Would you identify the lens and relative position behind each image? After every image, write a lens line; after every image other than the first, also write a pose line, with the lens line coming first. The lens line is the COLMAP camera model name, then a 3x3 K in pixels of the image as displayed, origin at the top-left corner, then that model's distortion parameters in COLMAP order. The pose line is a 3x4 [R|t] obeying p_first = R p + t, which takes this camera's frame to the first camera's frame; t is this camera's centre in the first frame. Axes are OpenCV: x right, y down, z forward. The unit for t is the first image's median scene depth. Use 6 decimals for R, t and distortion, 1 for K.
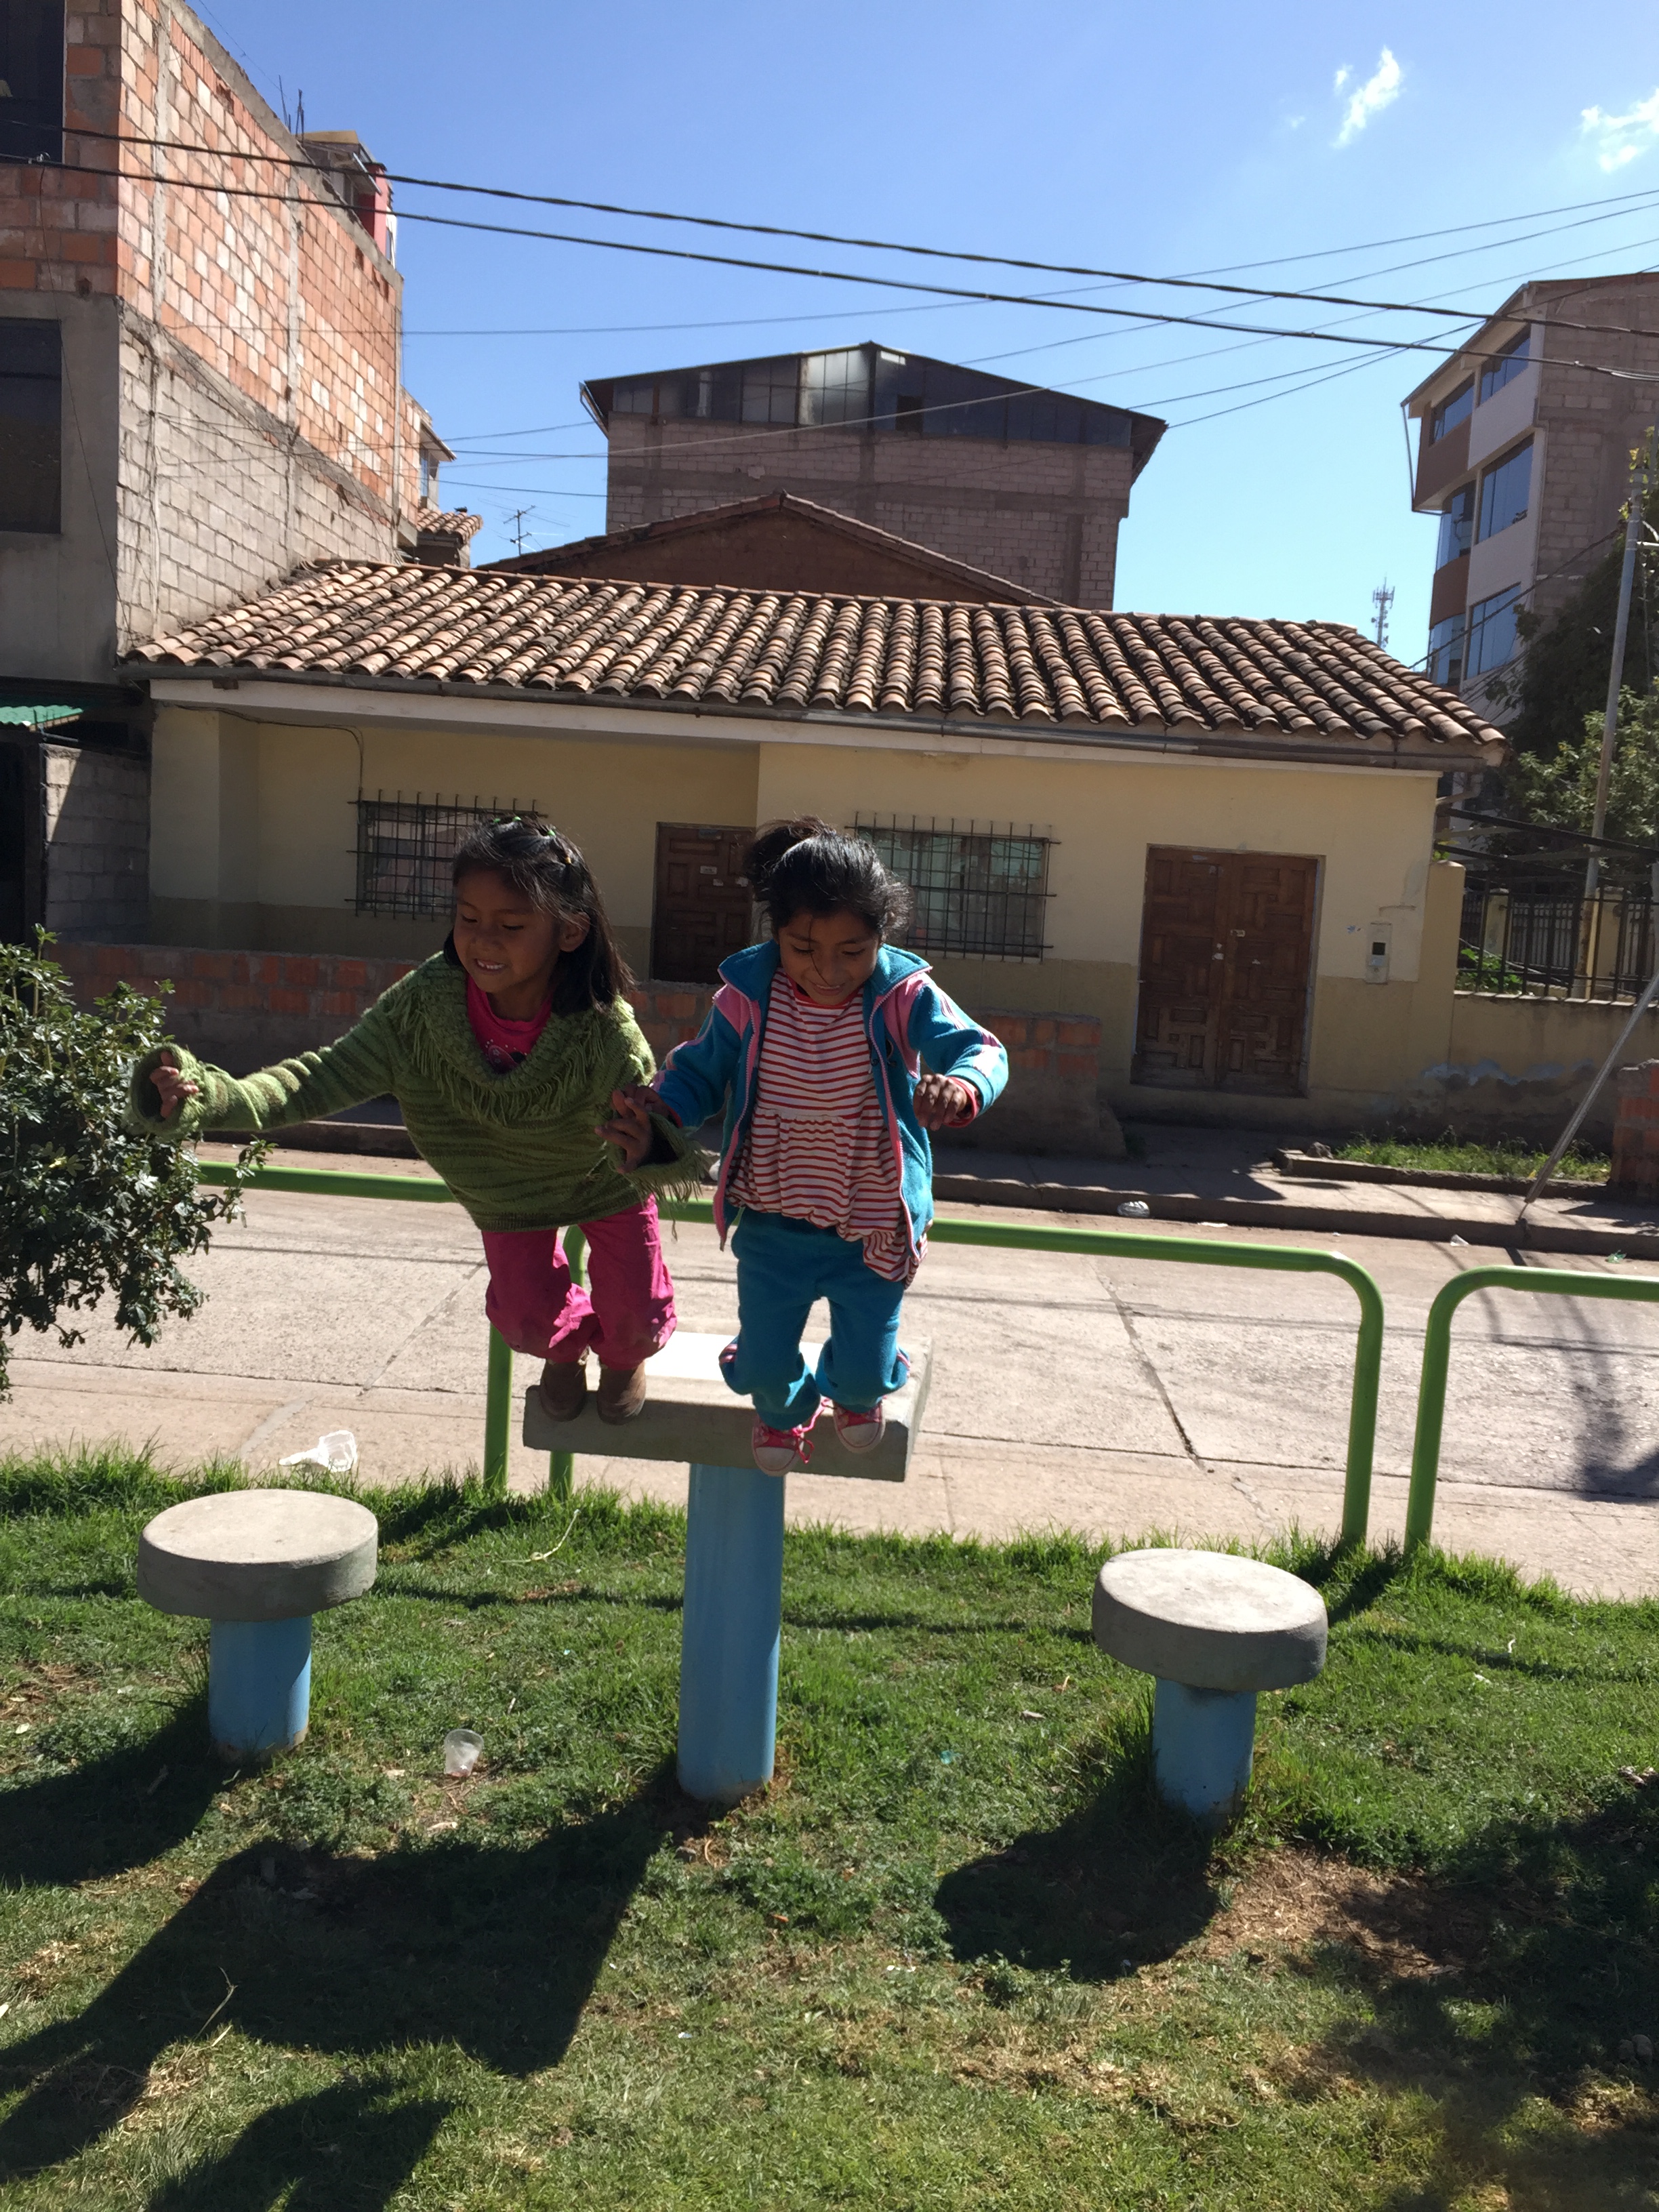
lens RADIAL K [[1897.9, 0, 828.3], [0, 1897.9, 1102.9], [0, 0, 1]] dist [0.082170, -0.122224]
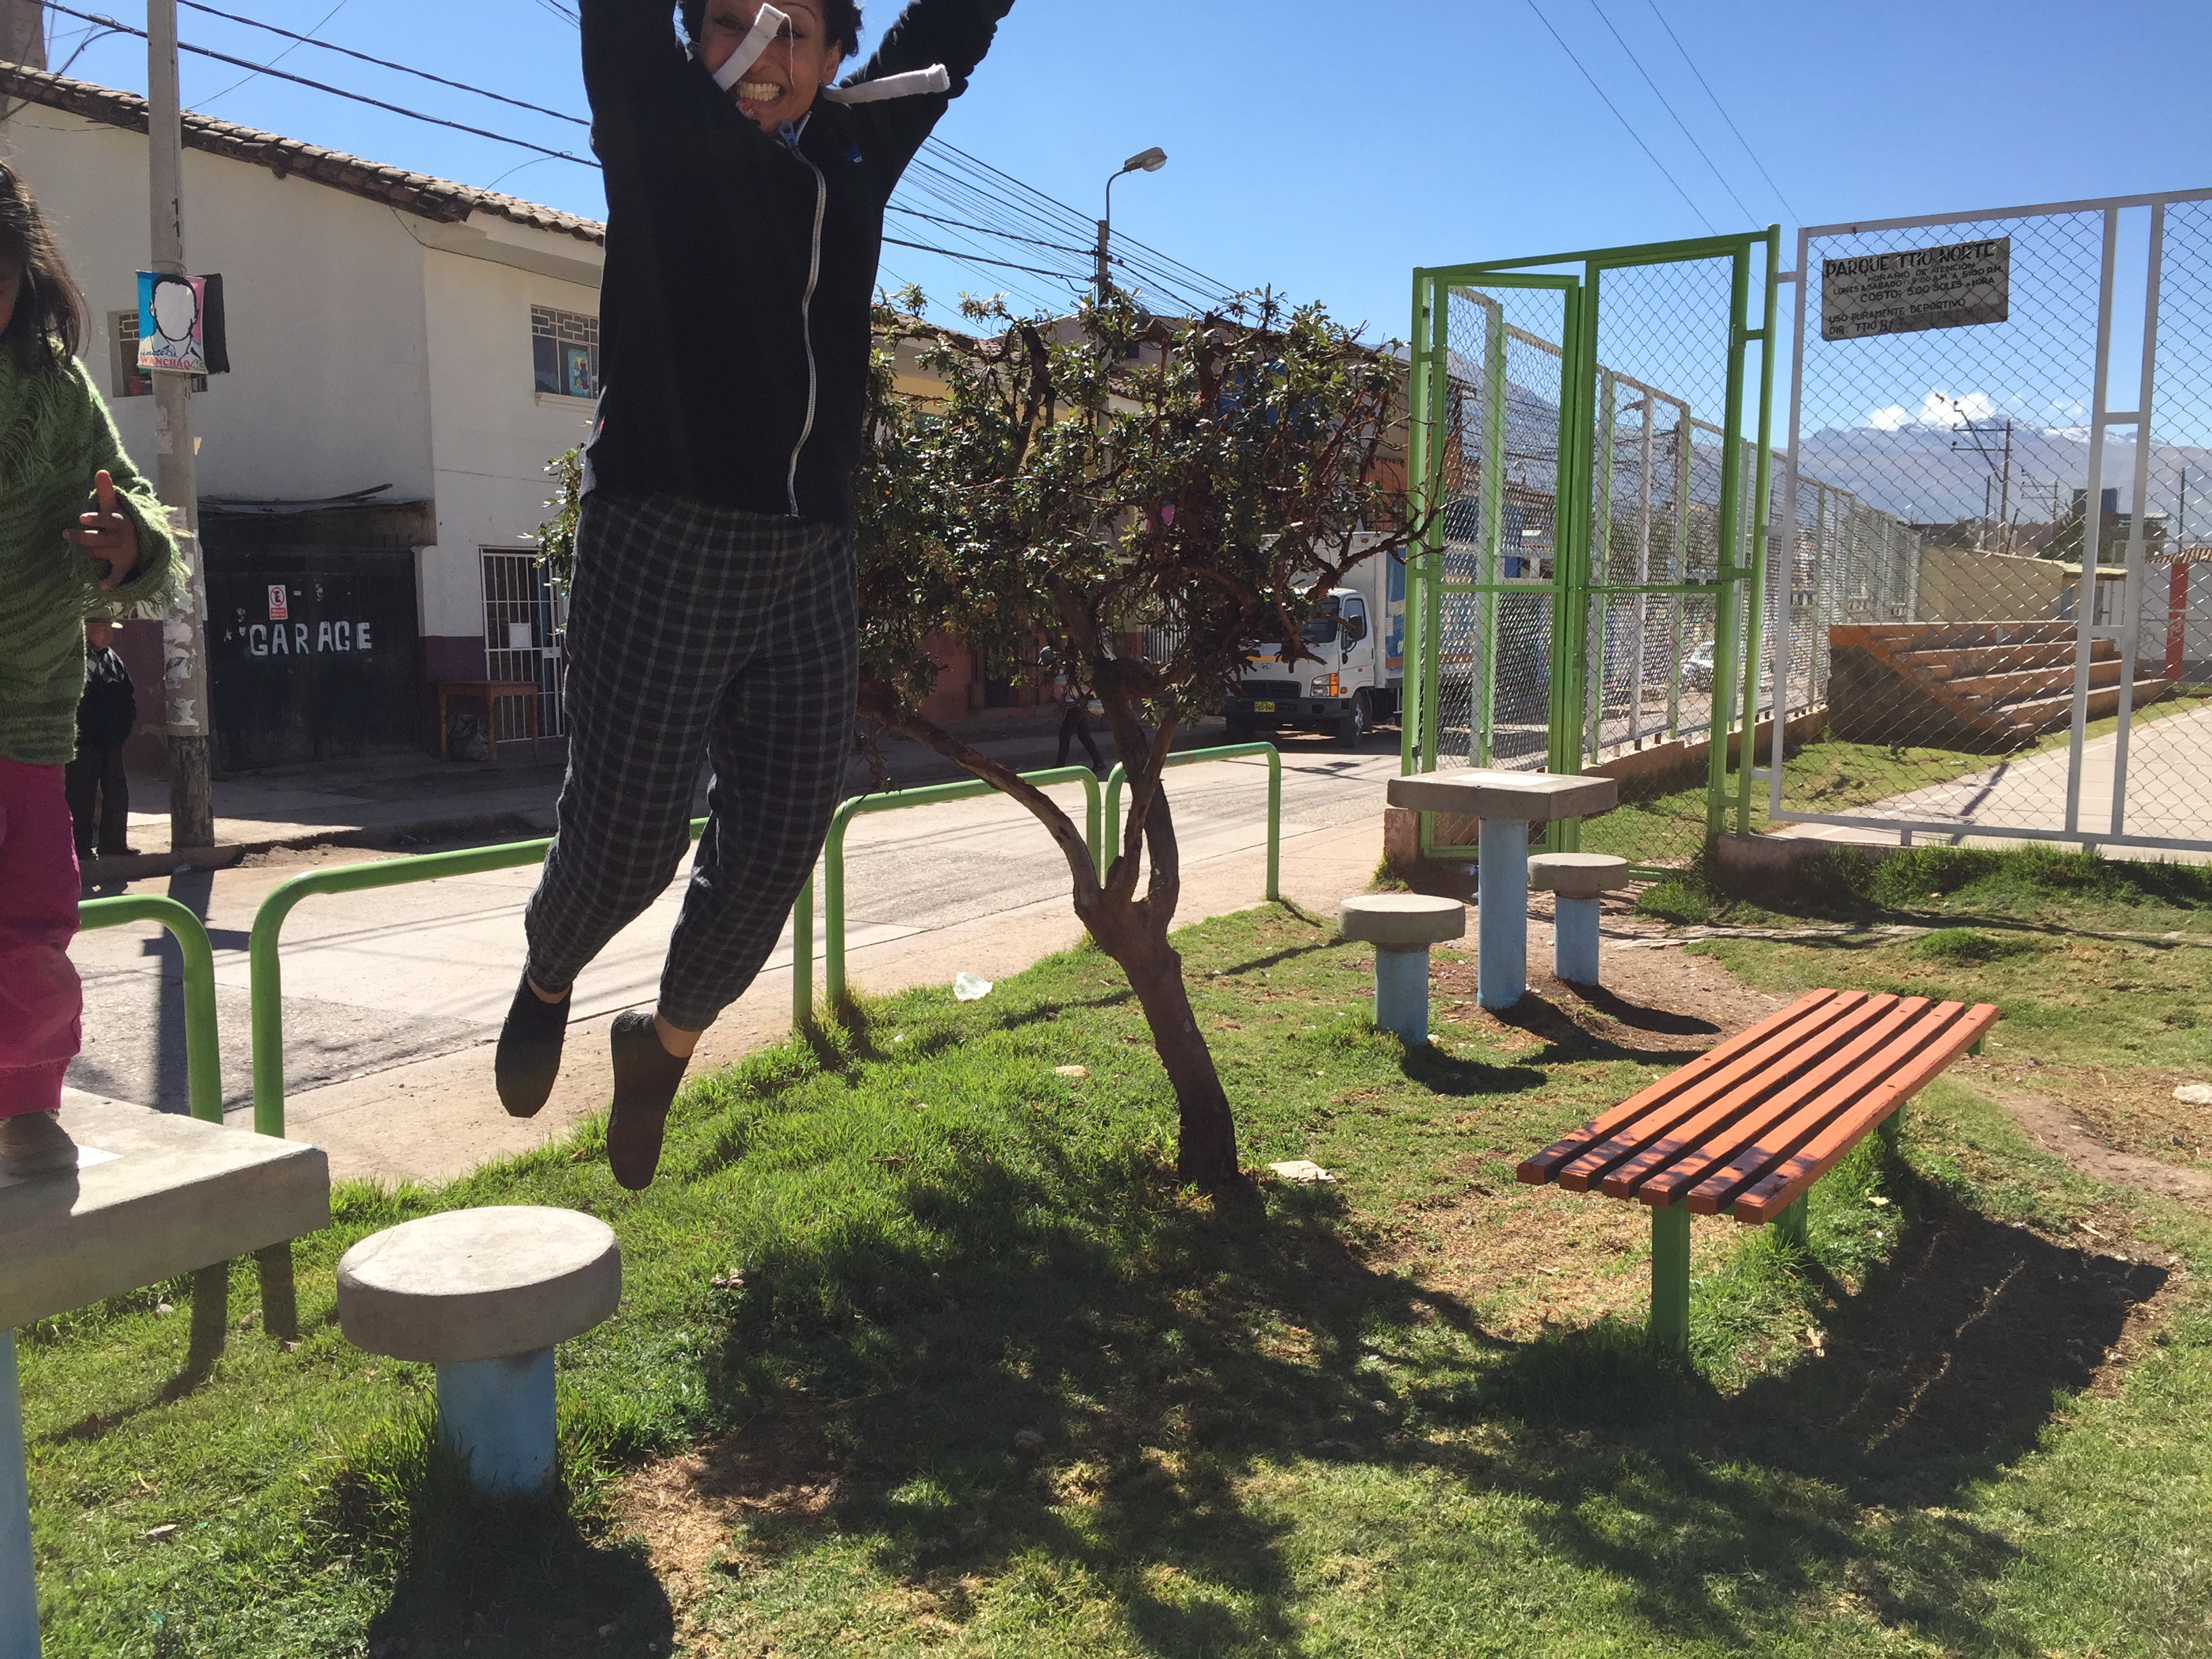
lens RADIAL K [[1897.9, 0, 1108.2], [0, 1897.9, 860.7], [0, 0, 1]] dist [0.082170, -0.122224]
pose [[0.436398, -0.184309, 0.880674, -0.091604], [0.122022, 0.981875, 0.145023, -0.002206], [-0.891441, 0.044173, 0.450978, 0.077499]]
